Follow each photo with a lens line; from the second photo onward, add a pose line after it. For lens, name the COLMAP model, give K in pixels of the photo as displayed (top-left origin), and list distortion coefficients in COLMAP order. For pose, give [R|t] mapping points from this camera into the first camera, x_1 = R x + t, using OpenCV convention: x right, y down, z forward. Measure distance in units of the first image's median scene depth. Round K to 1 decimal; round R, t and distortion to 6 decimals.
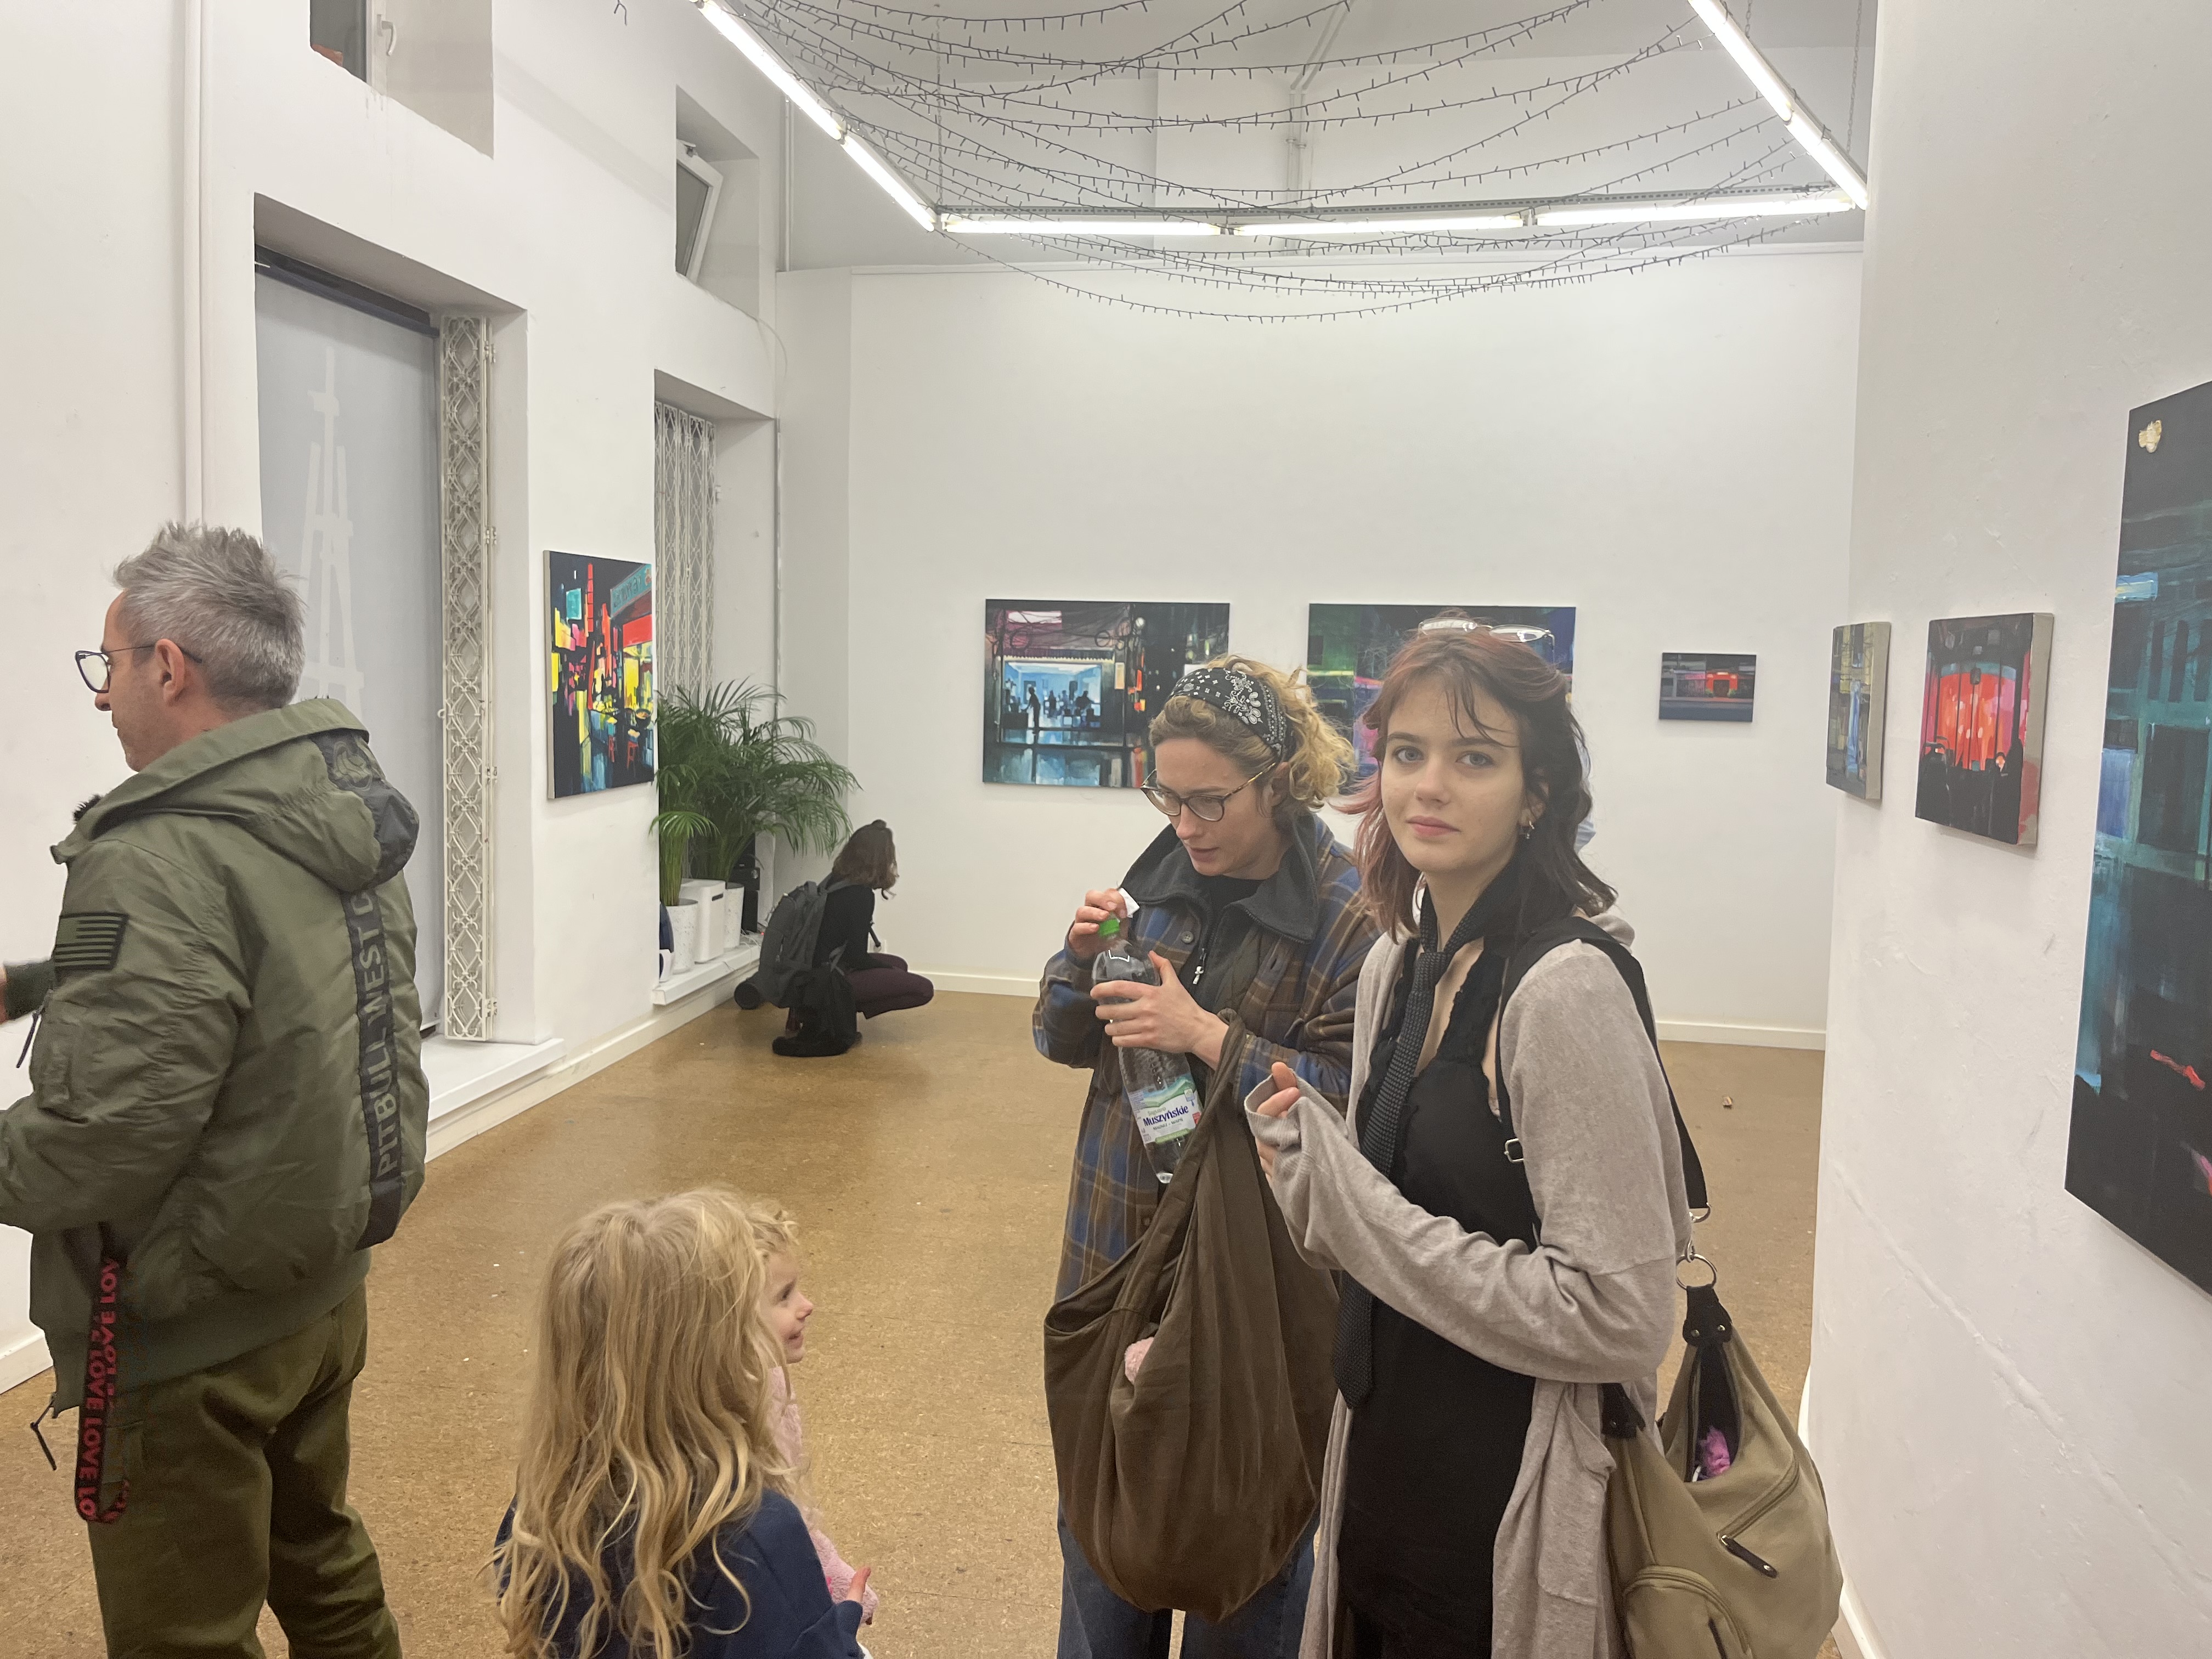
lens RADIAL K [[1670.0, 0, 1101.2], [0, 1670.0, 811.6], [0, 0, 1]] dist [0.059819, -0.081125]
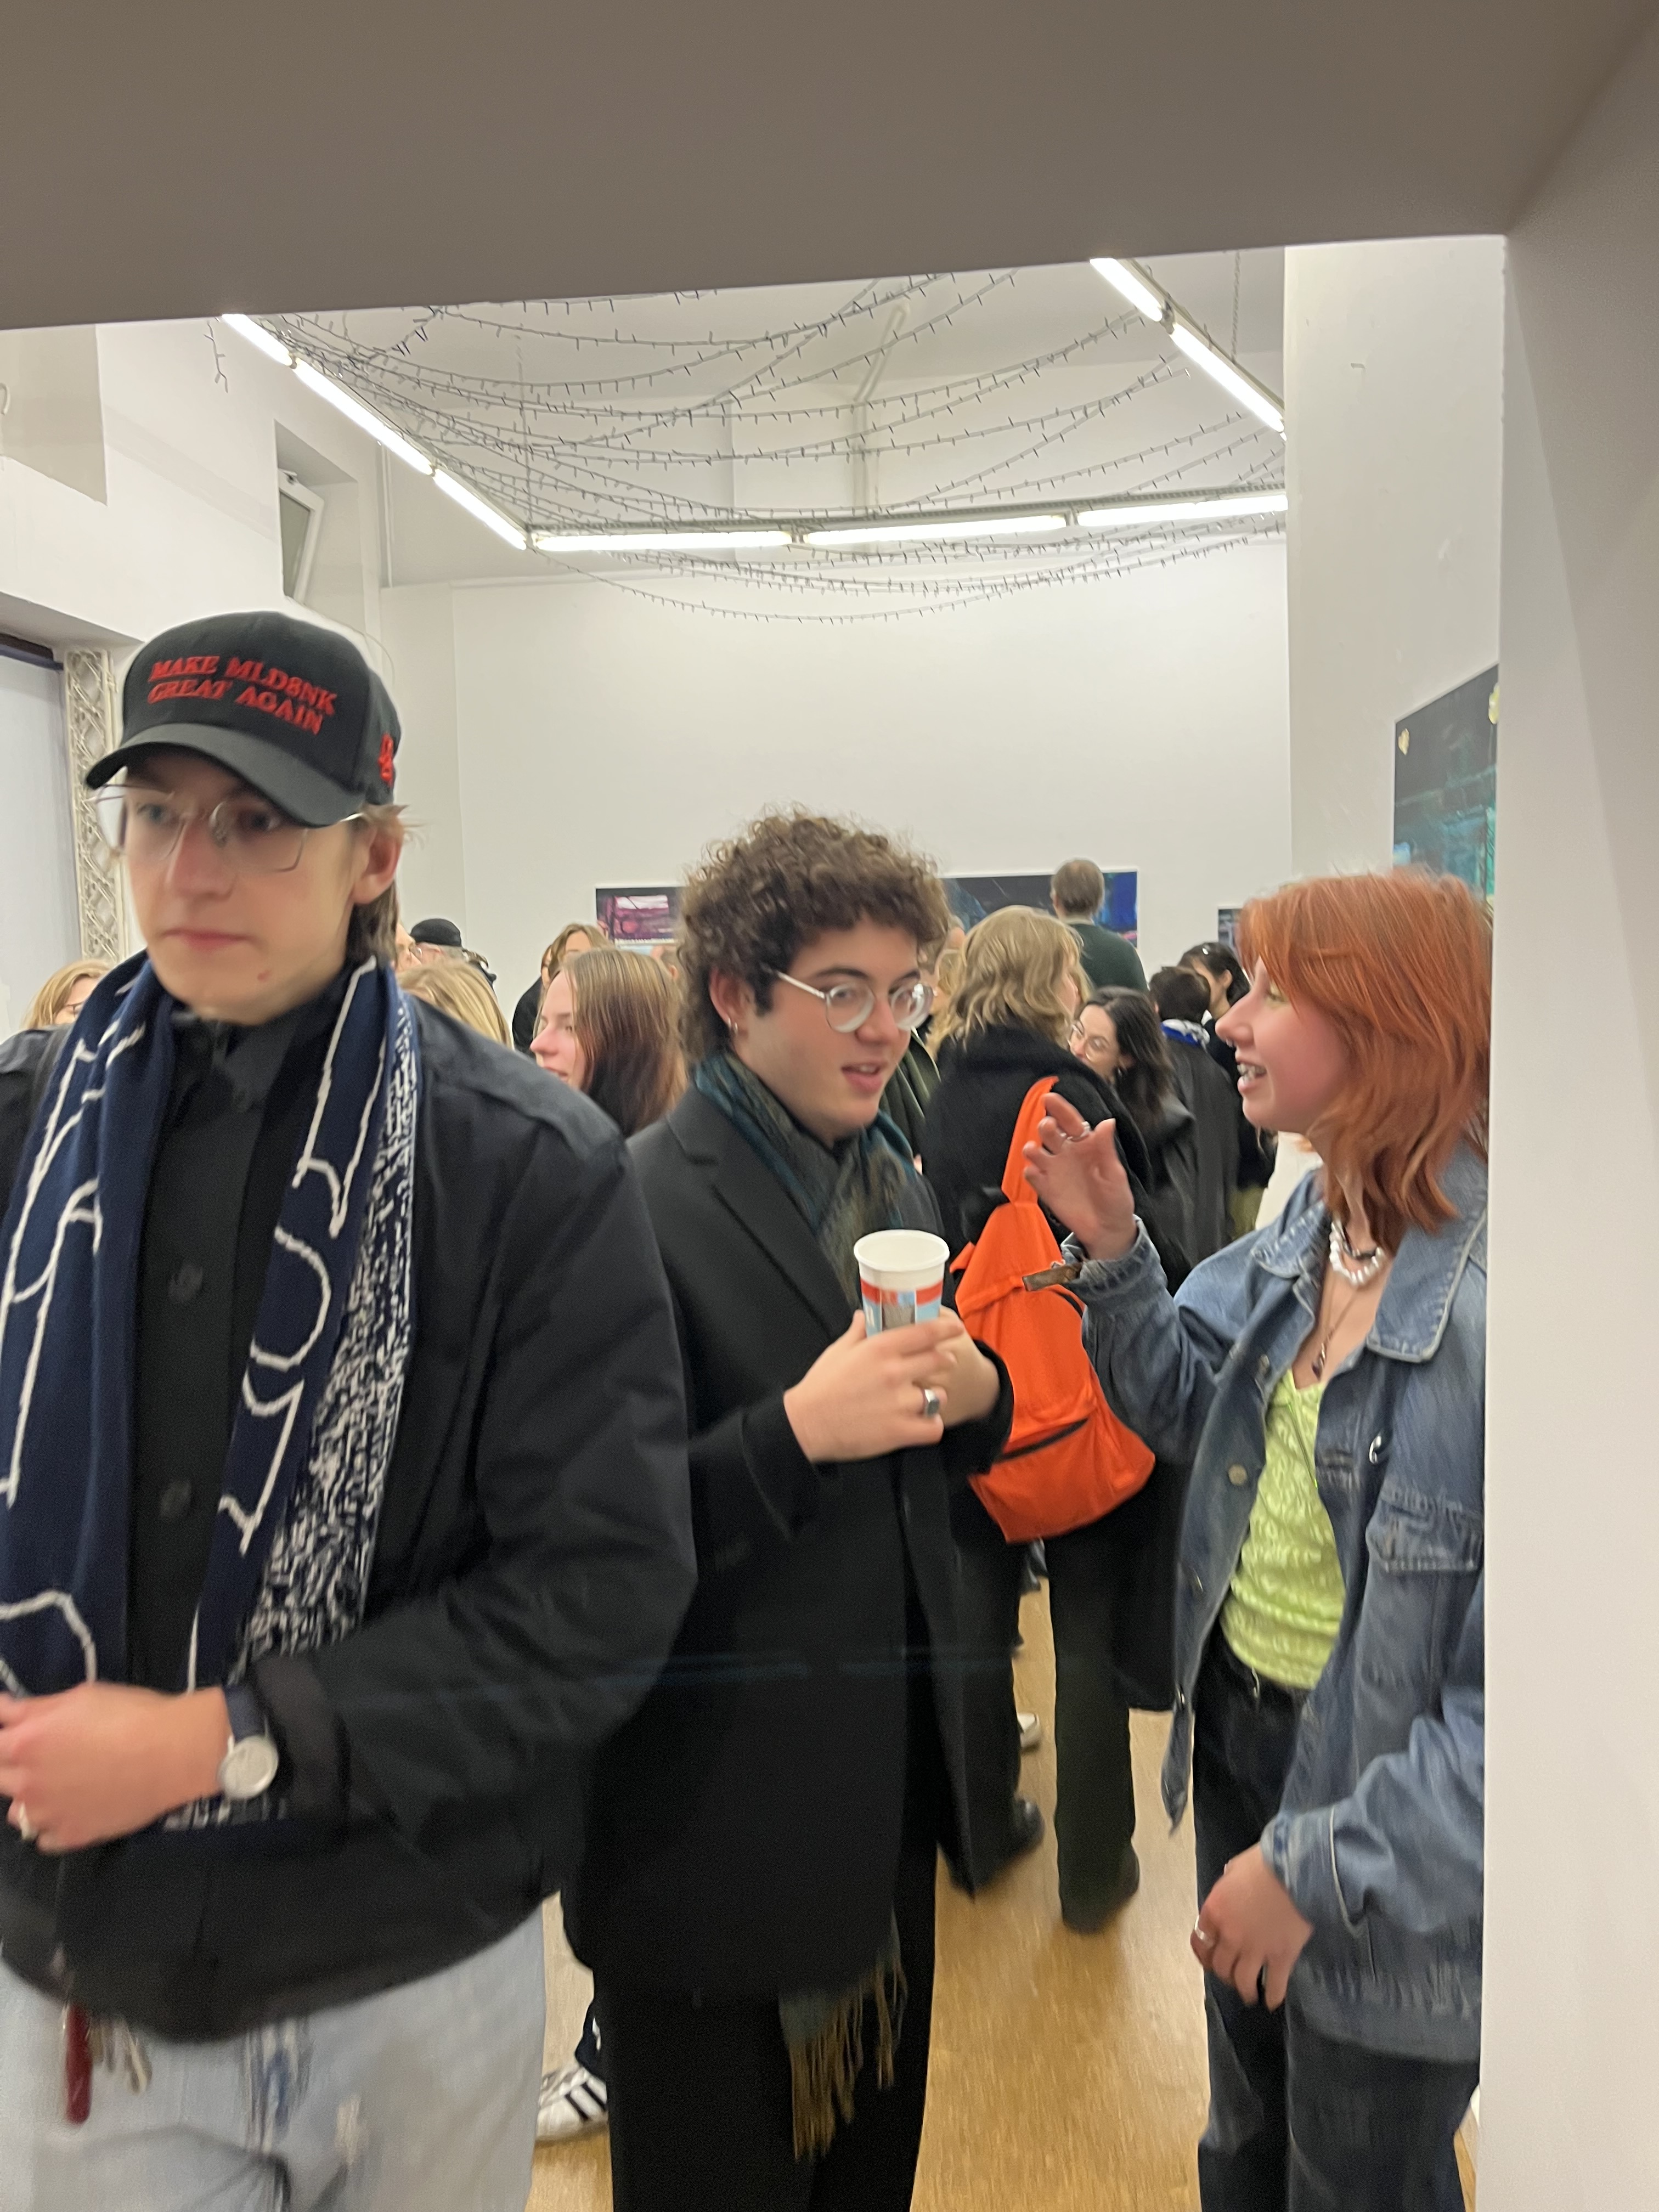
lens RADIAL K [[1670.0, 0, 825.0], [0, 1670.0, 1085.4], [0, 0, 1]] dist [0.059819, -0.081125]
pose [[0.997415, -0.053366, 0.048125, 0.022362], [0.053398, 0.998573, 0.000602, 0.006941], [-0.048089, 0.001969, 0.998841, -0.084863]]
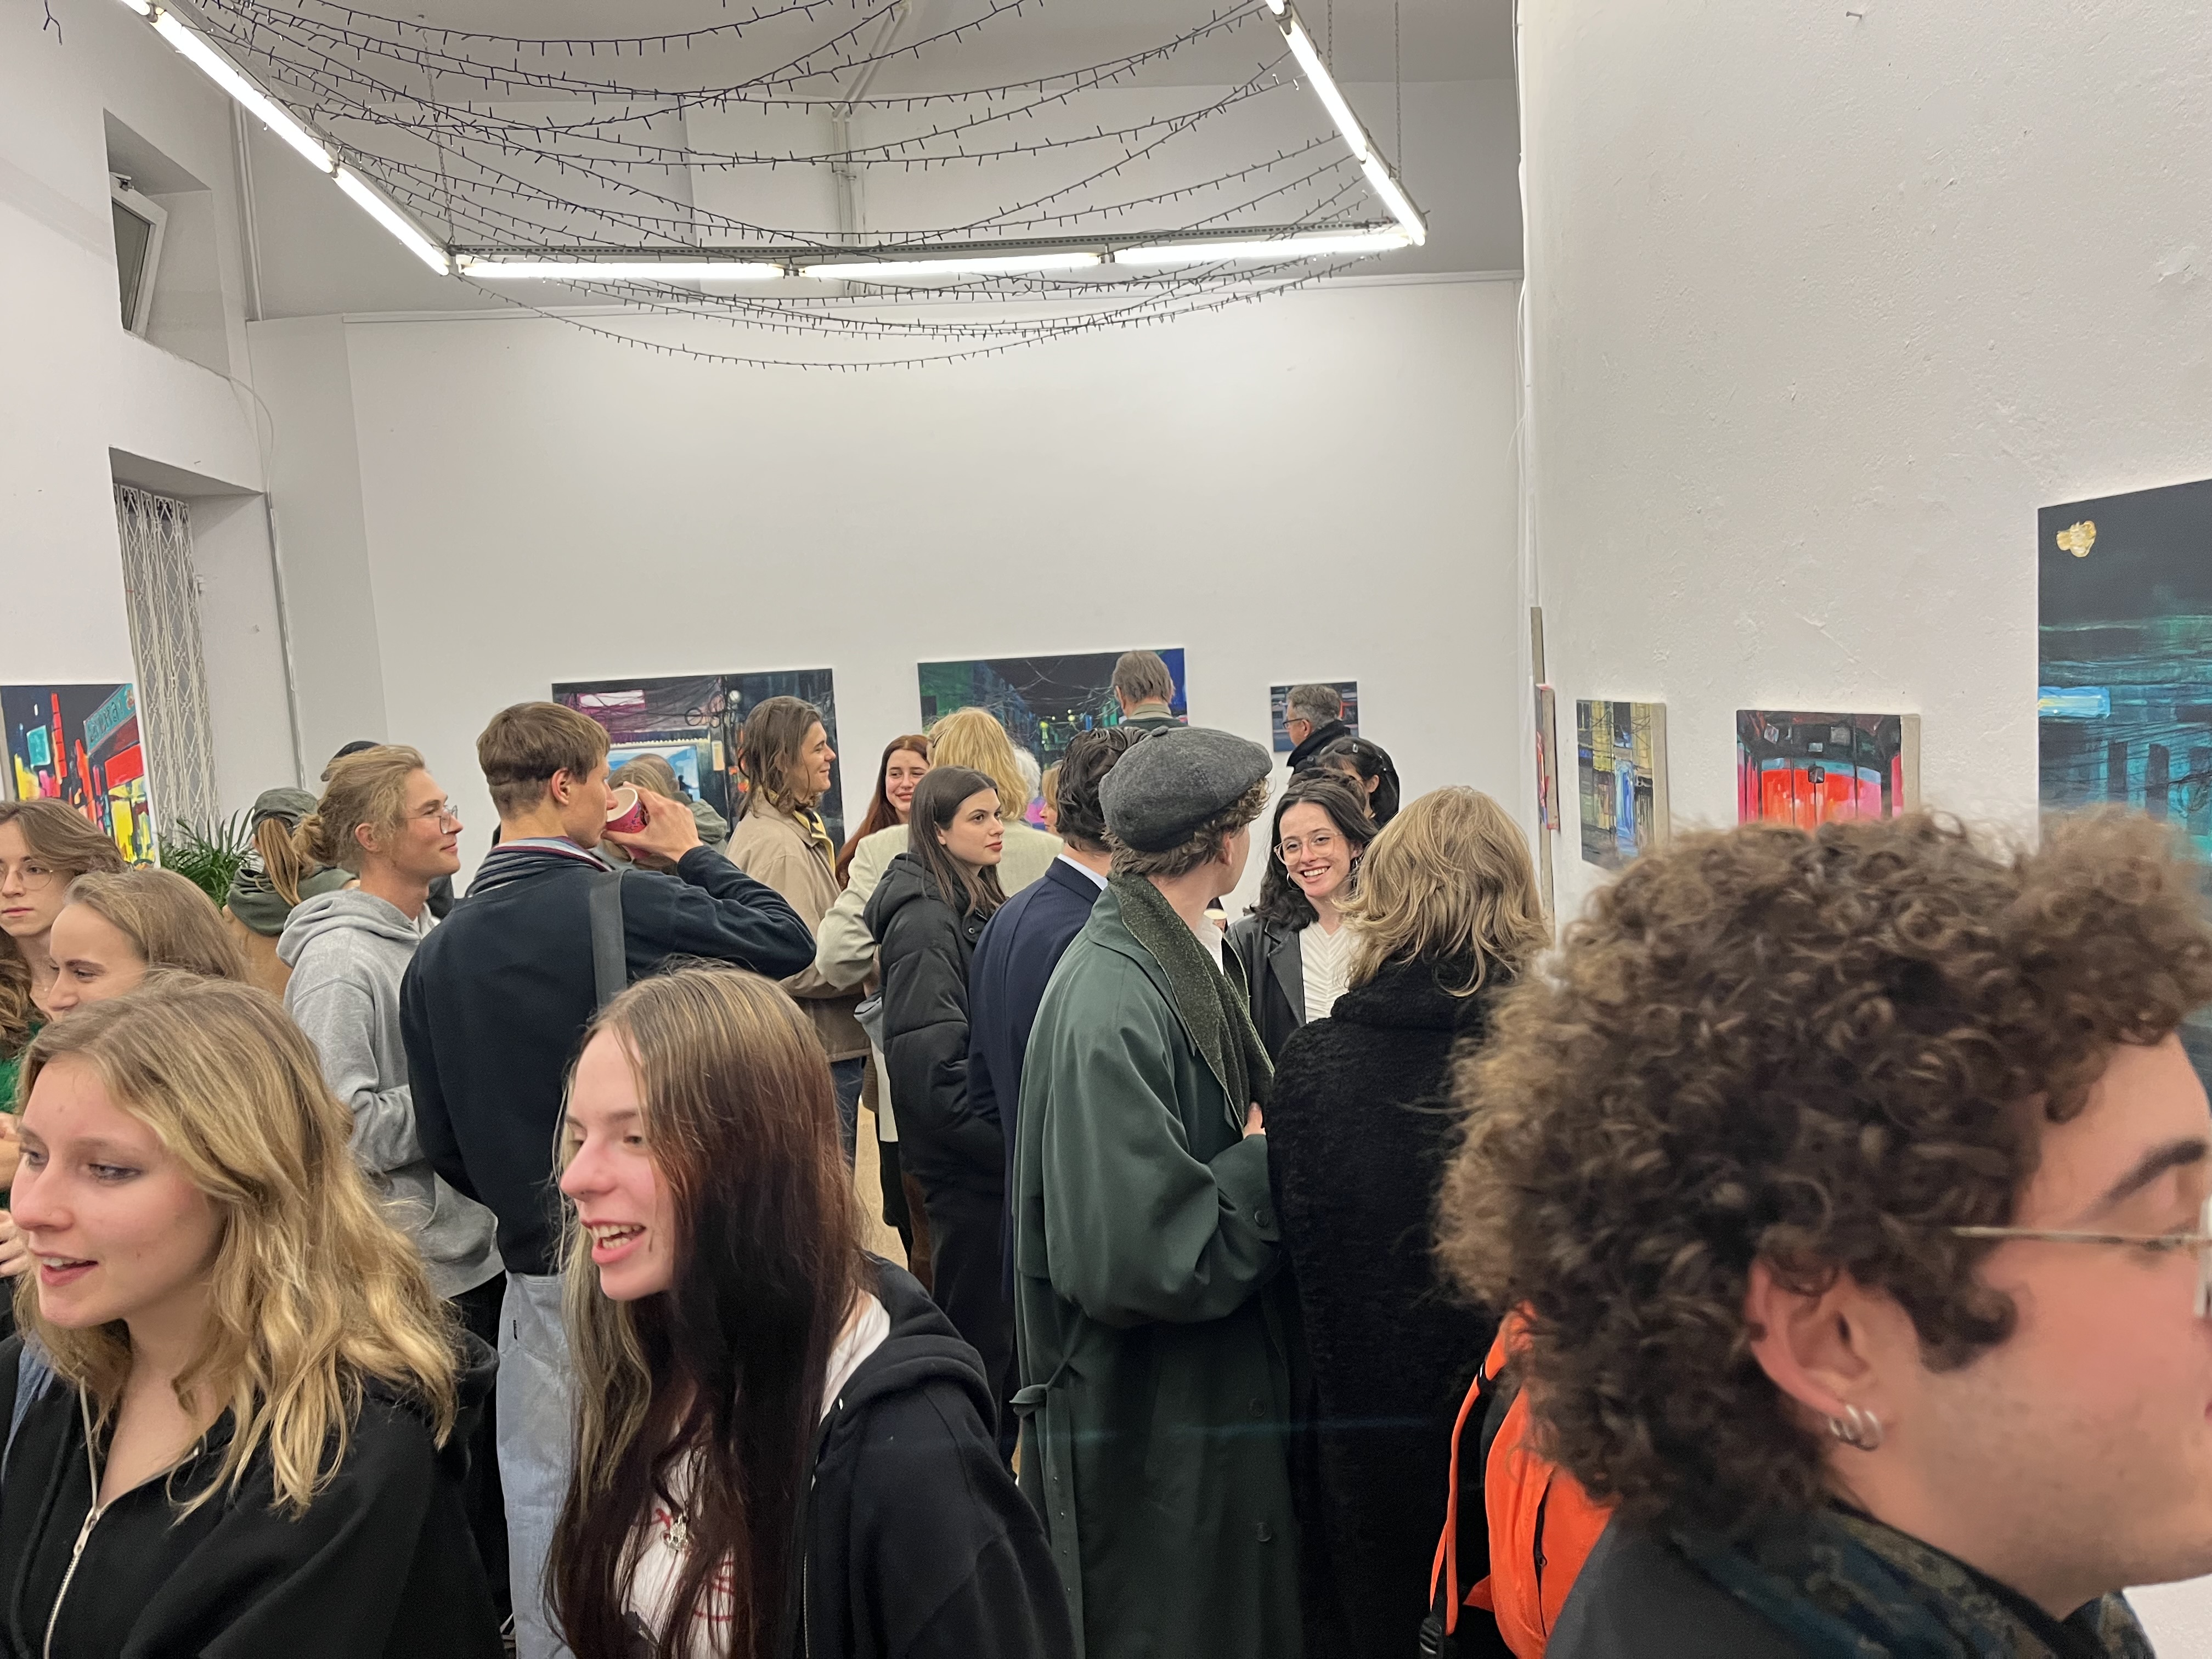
lens RADIAL K [[1670.0, 0, 1128.2], [0, 1670.0, 840.0], [0, 0, 1]] dist [0.059819, -0.081125]
pose [[0.954679, -0.108054, 0.277330, -0.039644], [0.106815, 0.994085, 0.019617, -0.035078], [-0.277809, 0.010895, 0.960574, 0.068157]]
